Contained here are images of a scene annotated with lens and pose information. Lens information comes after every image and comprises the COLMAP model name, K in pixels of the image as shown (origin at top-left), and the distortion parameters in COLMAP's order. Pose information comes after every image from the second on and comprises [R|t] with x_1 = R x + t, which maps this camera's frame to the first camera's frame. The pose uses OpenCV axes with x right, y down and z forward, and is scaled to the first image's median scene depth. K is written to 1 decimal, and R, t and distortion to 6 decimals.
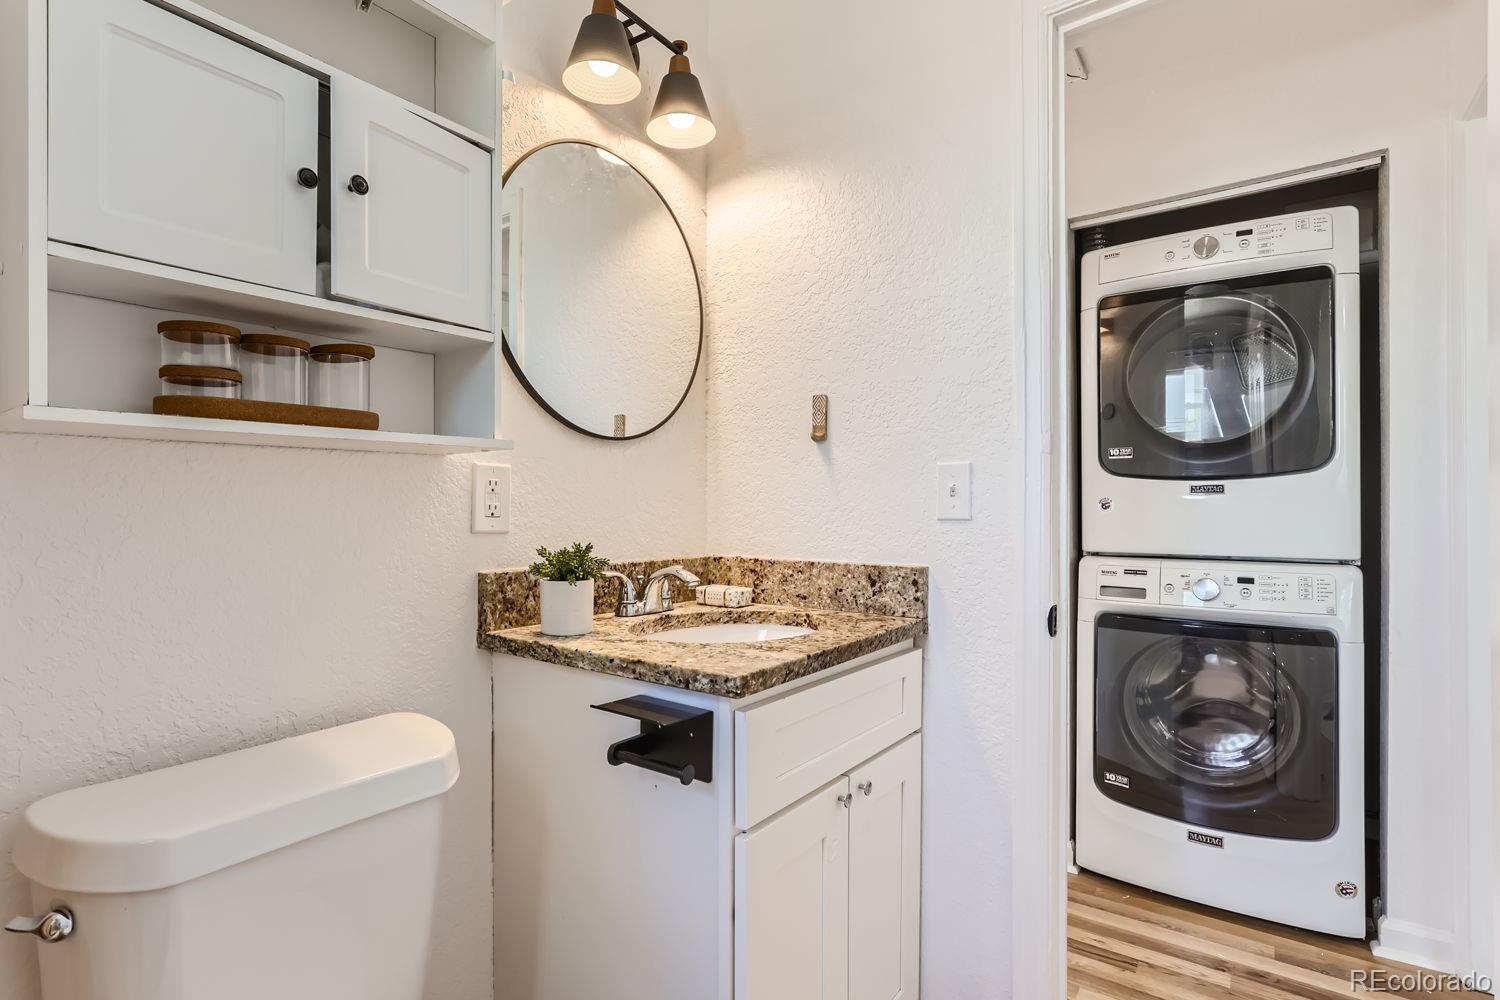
lens RADIAL K [[747.6, 0, 743.4], [0, 747.6, 483.9], [0, 0, 1]] dist [-0.025307, 0.014853]
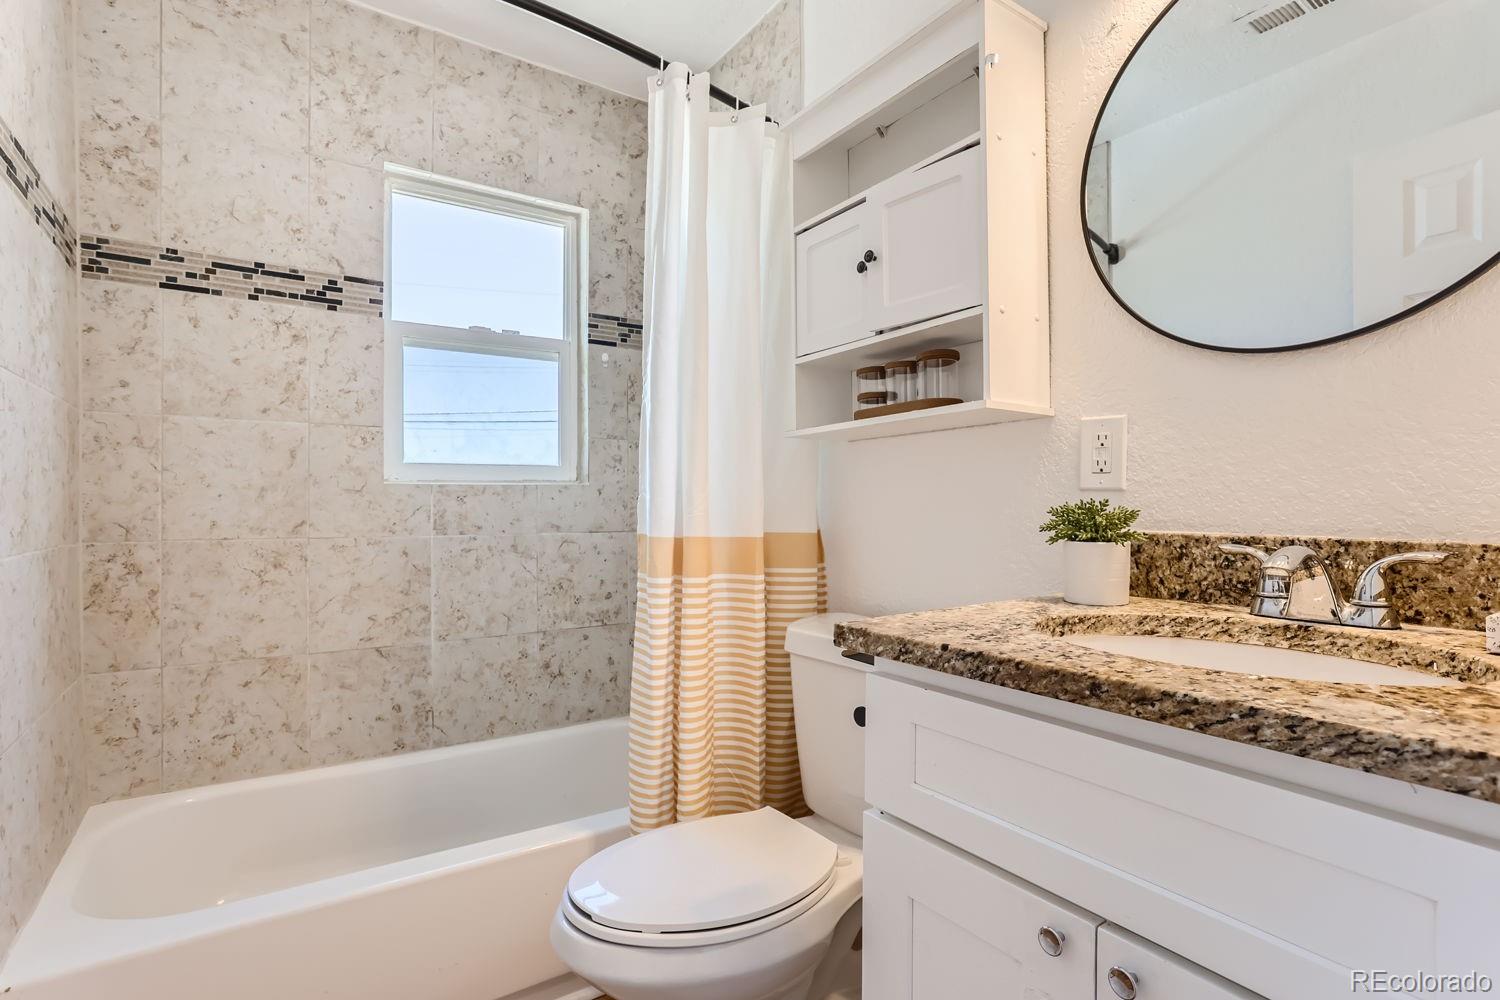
lens RADIAL K [[720.6, 0, 745.7], [0, 720.6, 493.4], [0, 0, 1]] dist [-0.038631, 0.023473]
pose [[-0.323996, -0.011478, -0.945989, 0.774869], [0.031218, 0.999252, -0.022817, 0.089569], [0.945543, -0.036925, -0.323395, 1.008171]]
